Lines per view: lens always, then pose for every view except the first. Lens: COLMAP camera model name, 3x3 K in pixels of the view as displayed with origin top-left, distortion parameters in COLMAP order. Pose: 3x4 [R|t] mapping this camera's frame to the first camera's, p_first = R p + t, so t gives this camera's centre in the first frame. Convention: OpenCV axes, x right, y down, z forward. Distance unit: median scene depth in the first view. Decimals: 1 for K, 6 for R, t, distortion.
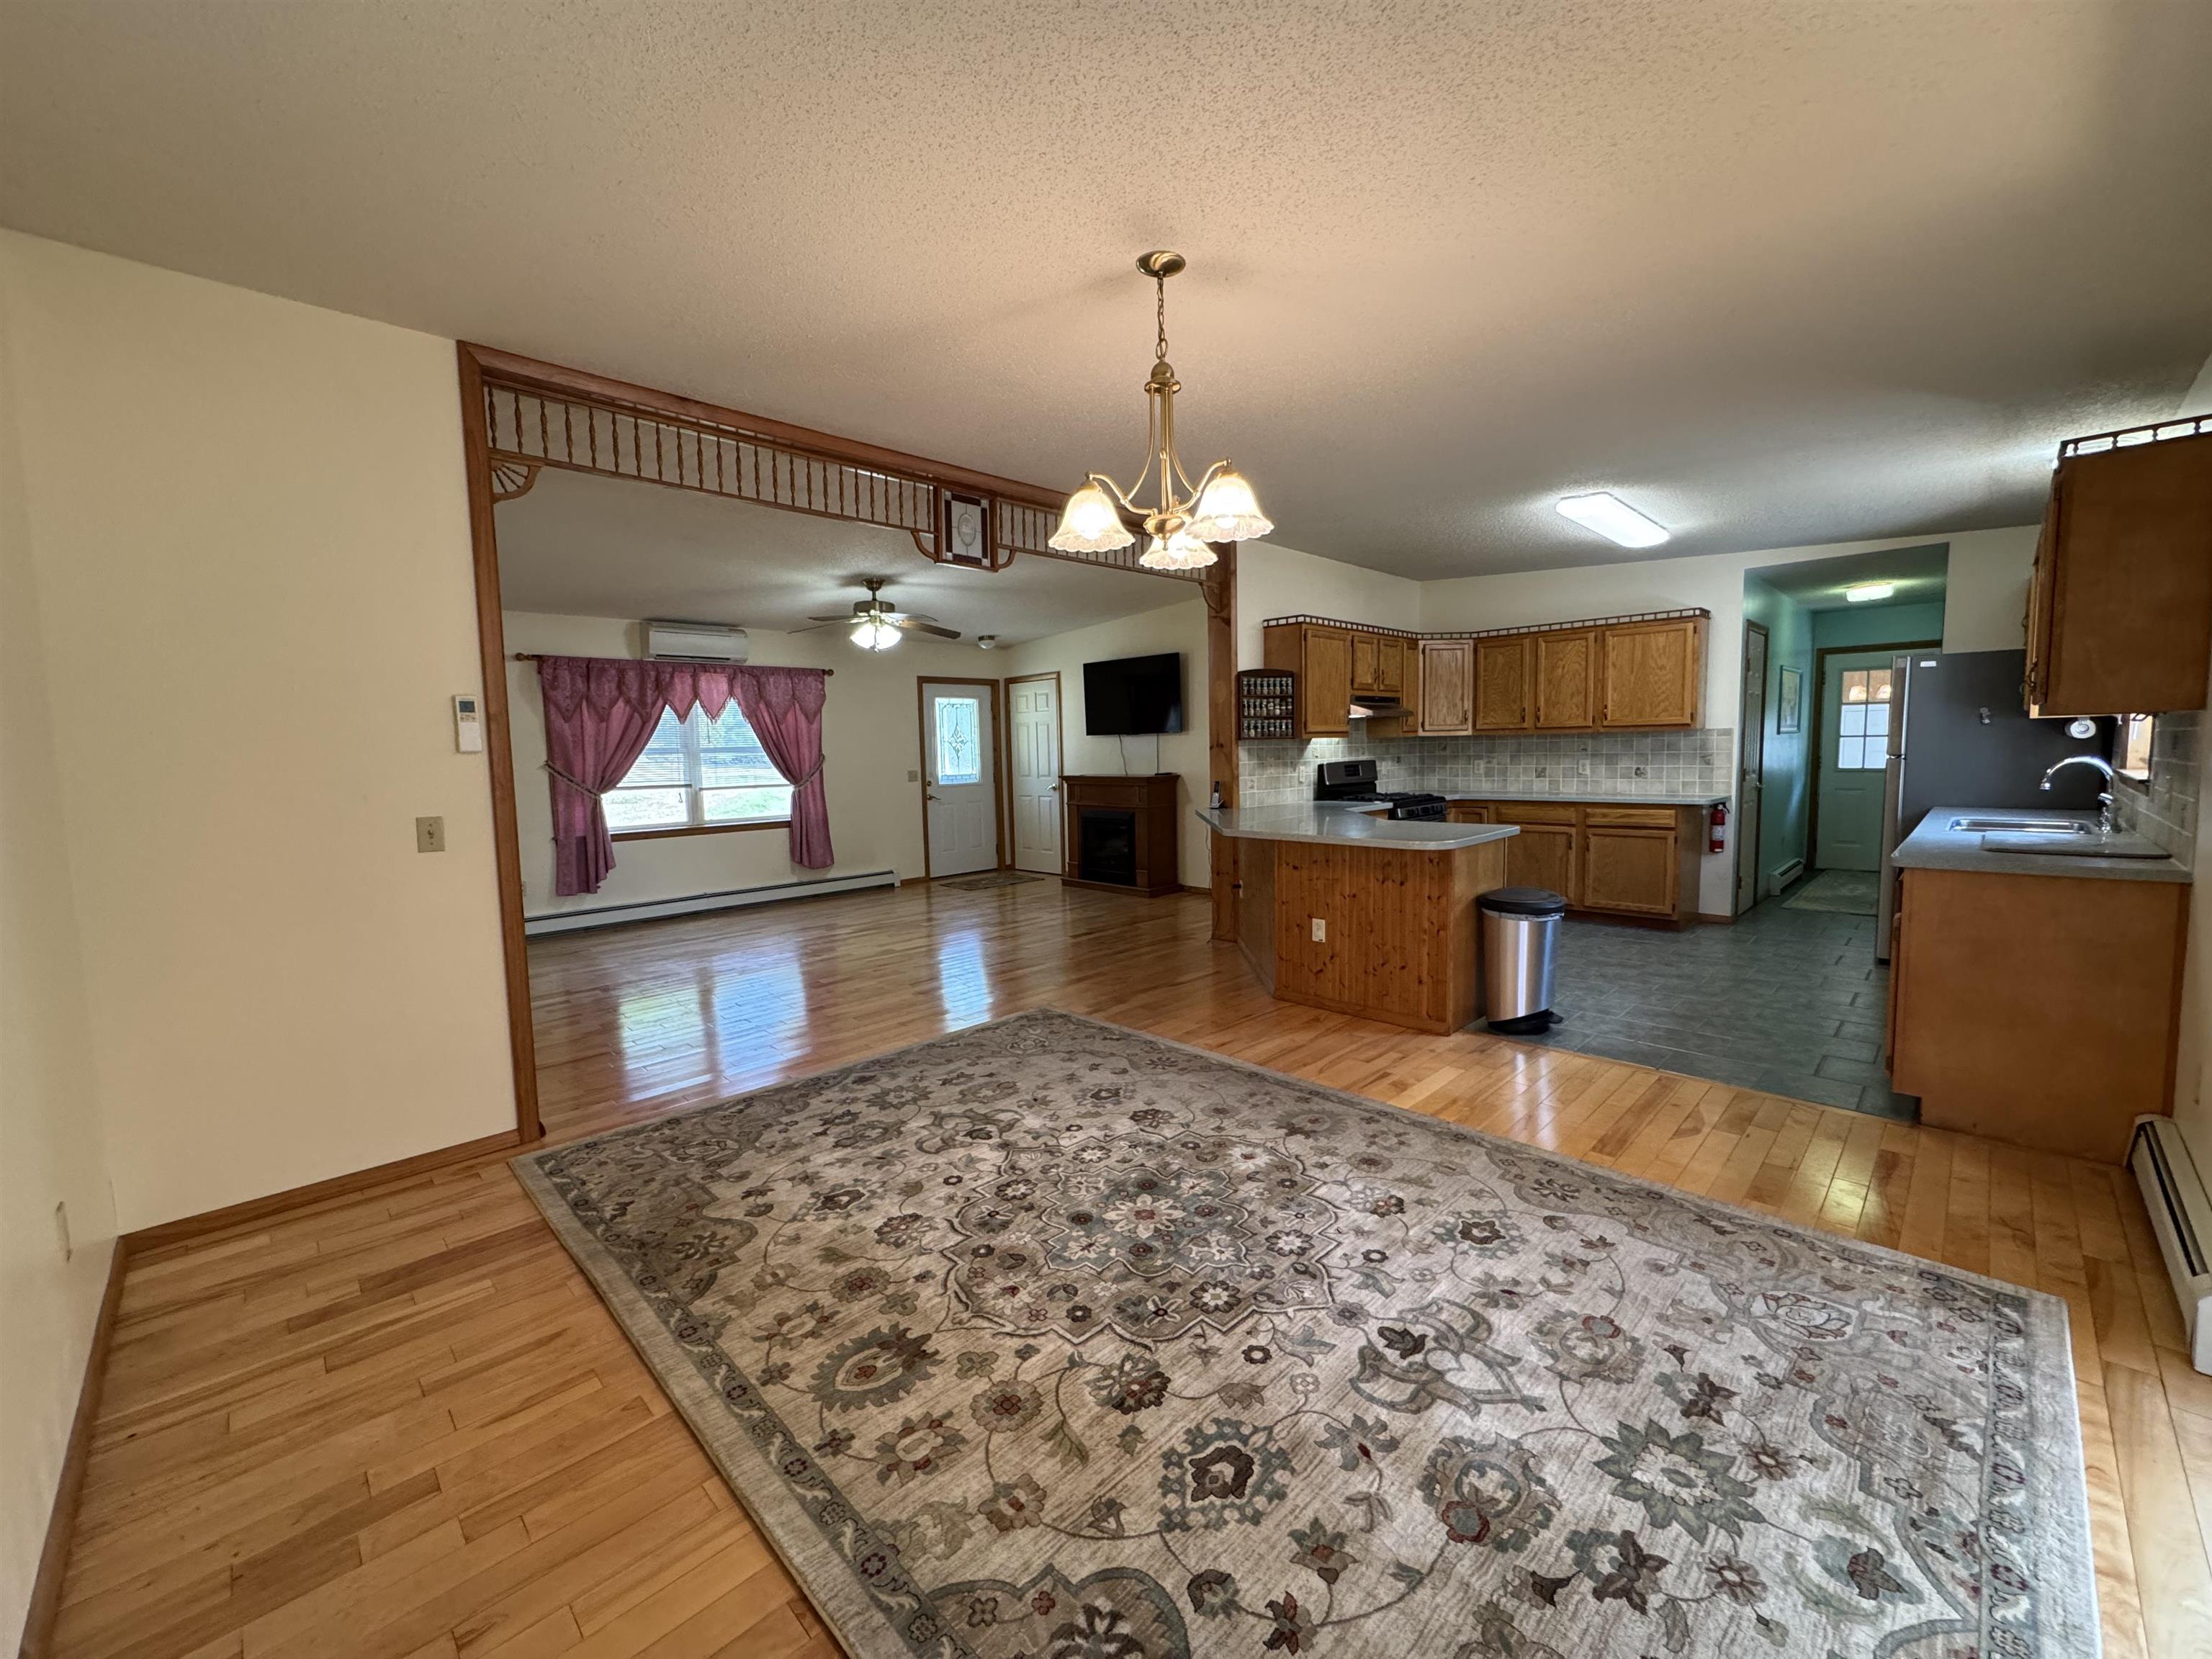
lens RADIAL K [[885.3, 0, 1116.8], [0, 885.3, 818.3], [0, 0, 1]] dist [-0.006833, 0.000018]
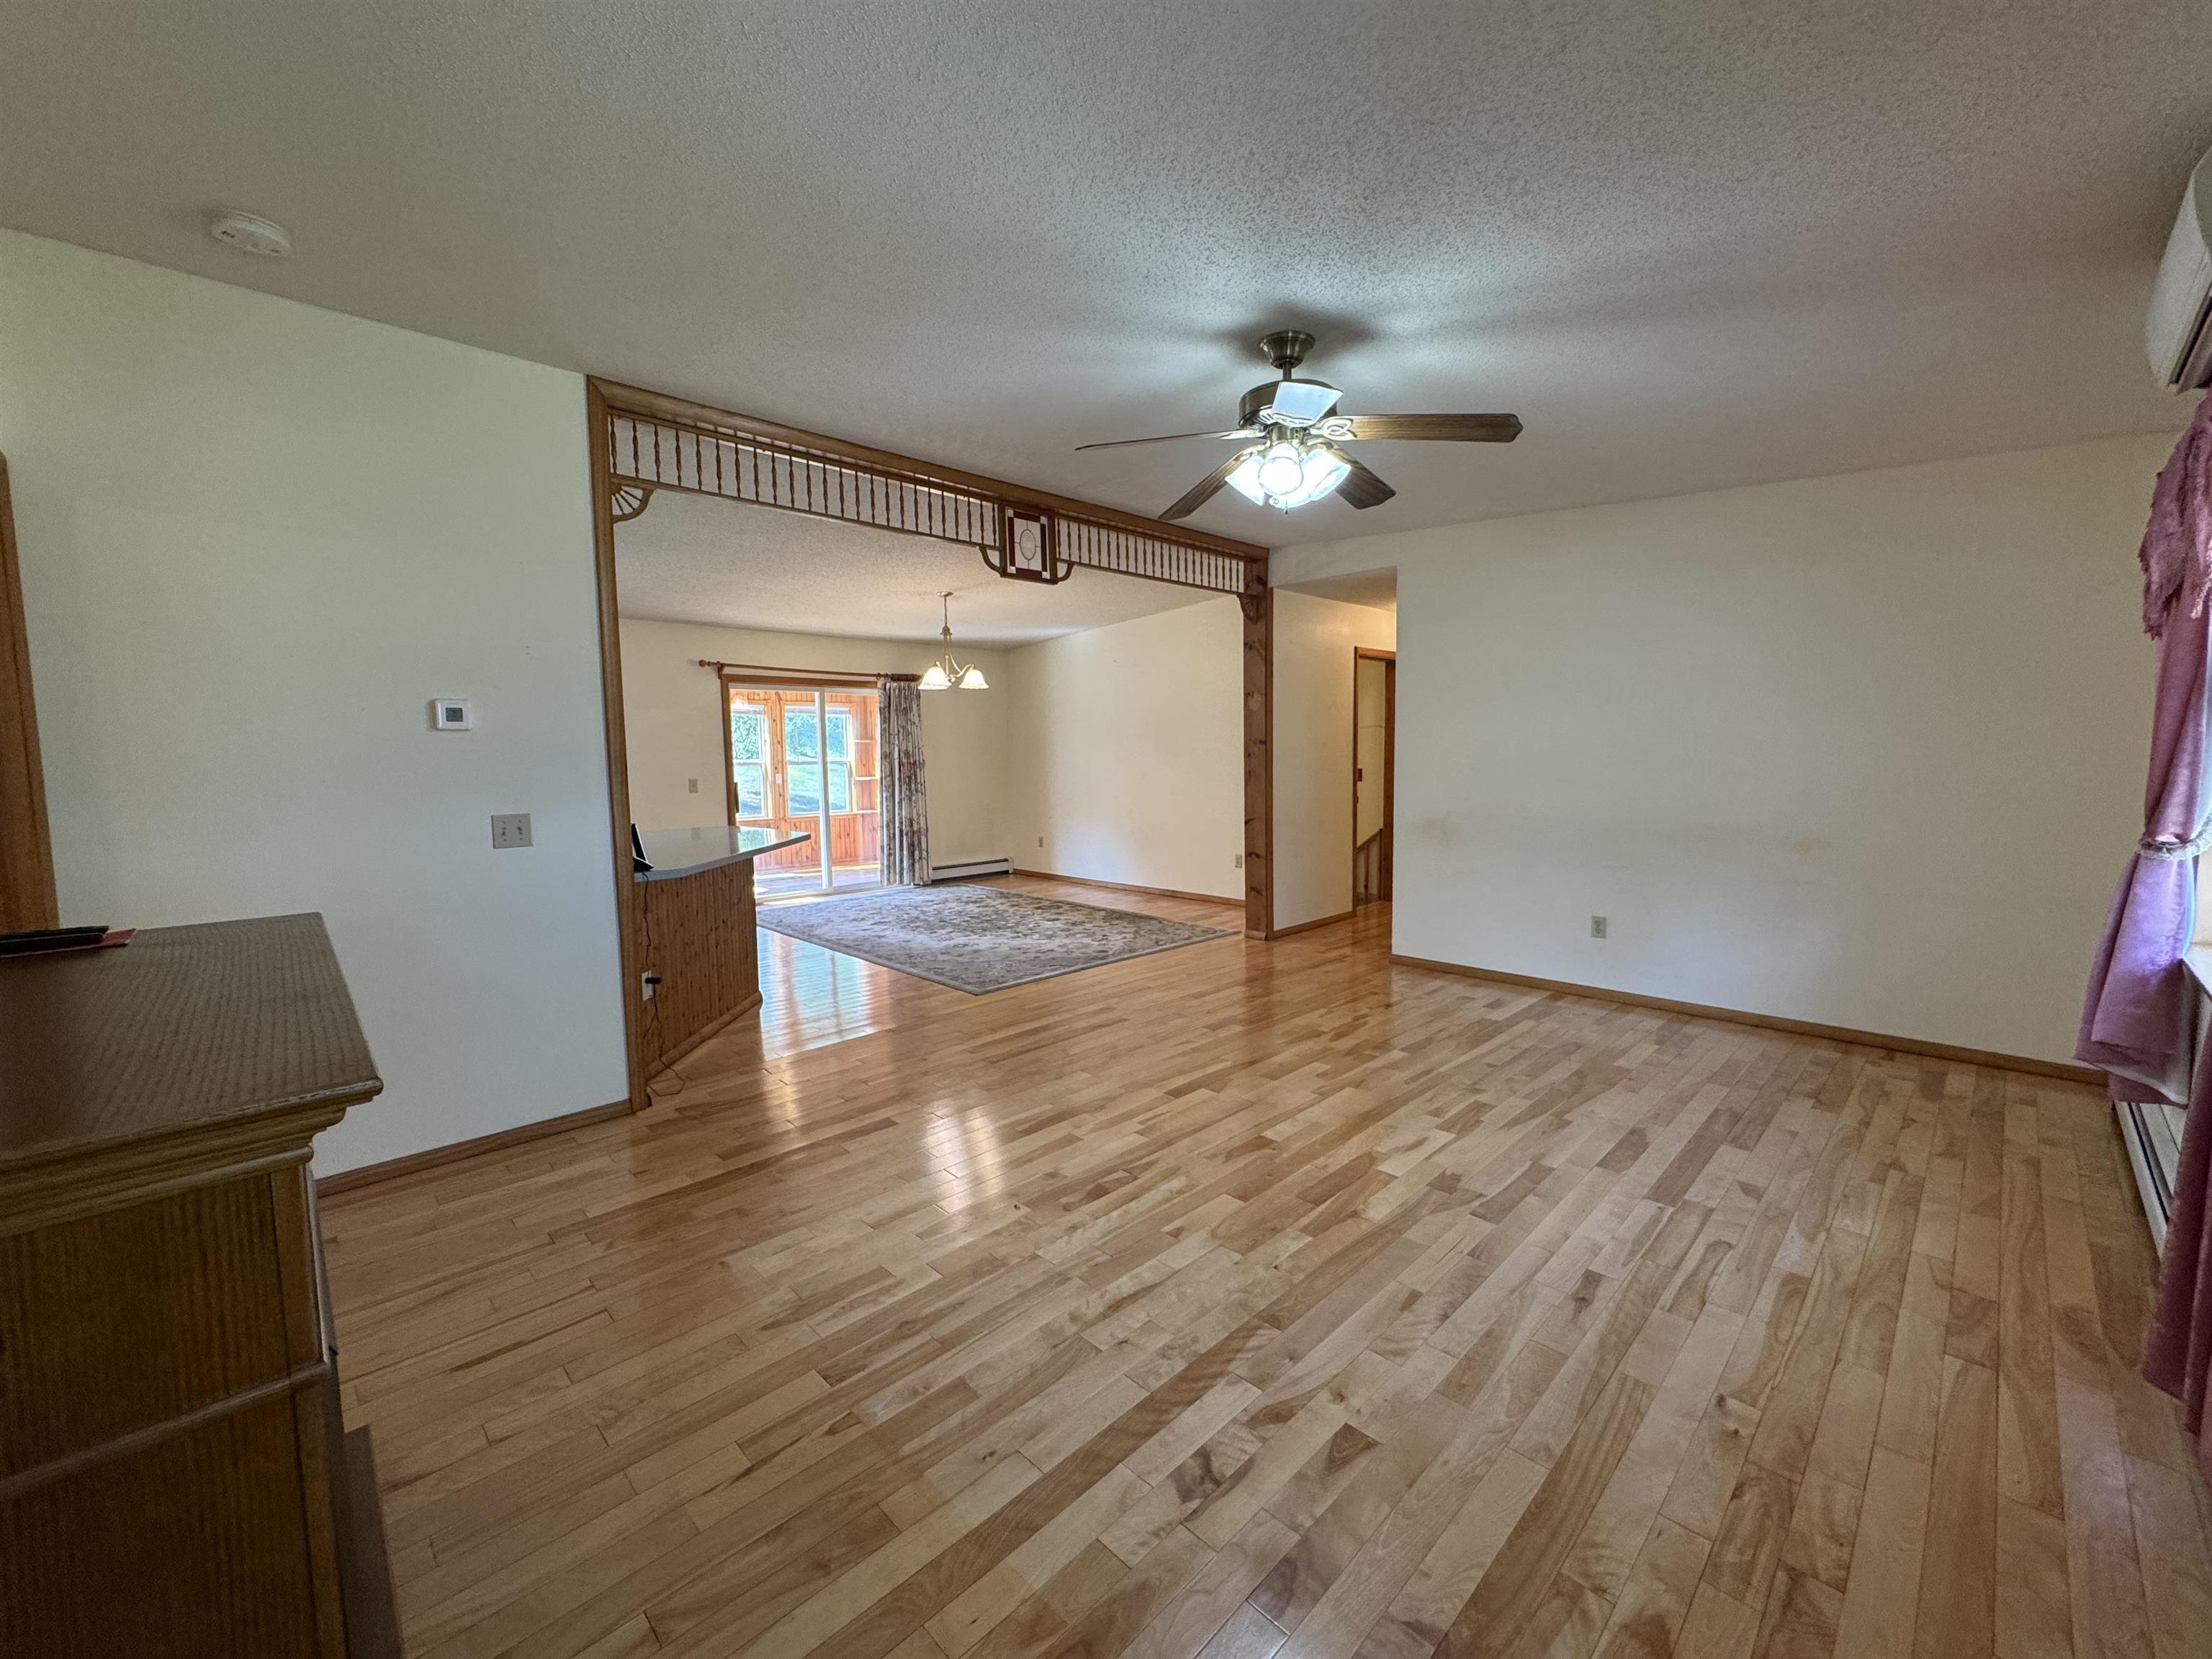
lens RADIAL K [[885.3, 0, 1111.7], [0, 885.3, 839.1], [0, 0, 1]] dist [-0.006833, 0.000018]
pose [[0.999989, 0.001836, -0.004355, -0.083219], [-0.001755, 0.999827, 0.018527, 0.009757], [0.004389, -0.018519, 0.999819, -0.089293]]
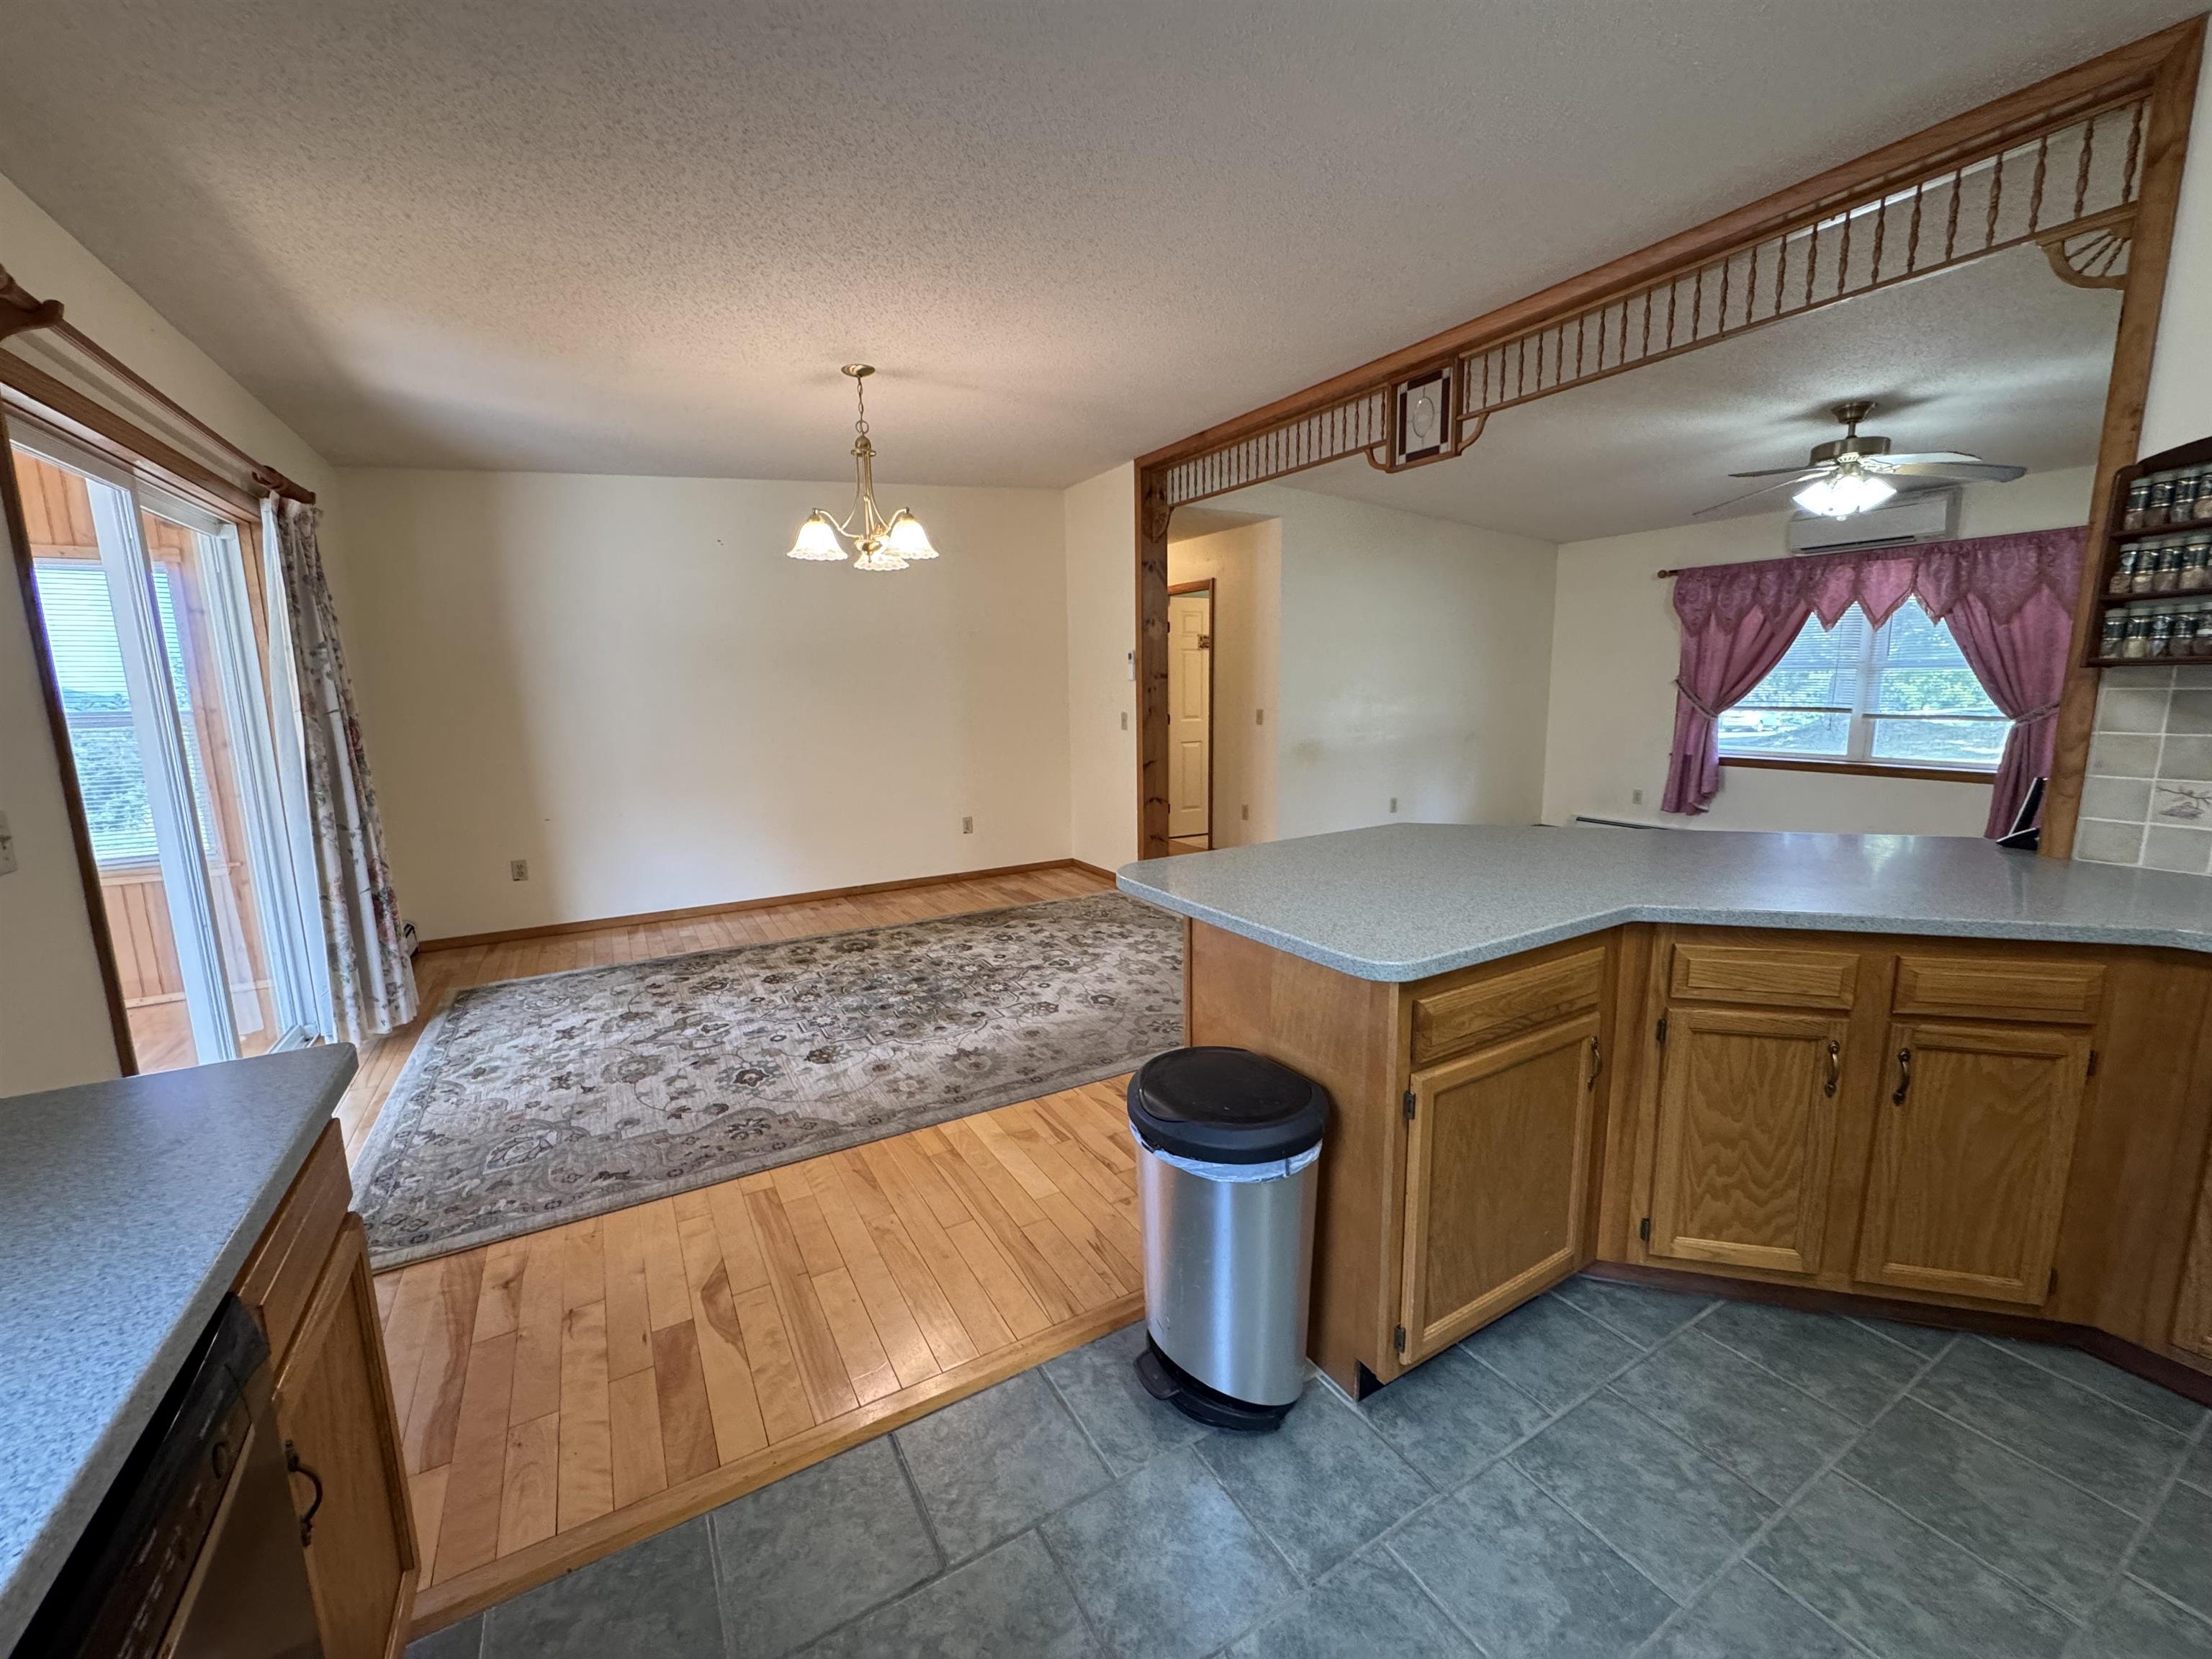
lens RADIAL K [[885.3, 0, 1101.1], [0, 885.3, 825.7], [0, 0, 1]] dist [-0.006833, 0.000018]
pose [[-0.264175, 0.183399, -0.946877, 1.001128], [-0.053698, 0.977434, 0.204300, -0.133427], [0.962979, 0.104817, -0.248366, 1.234942]]
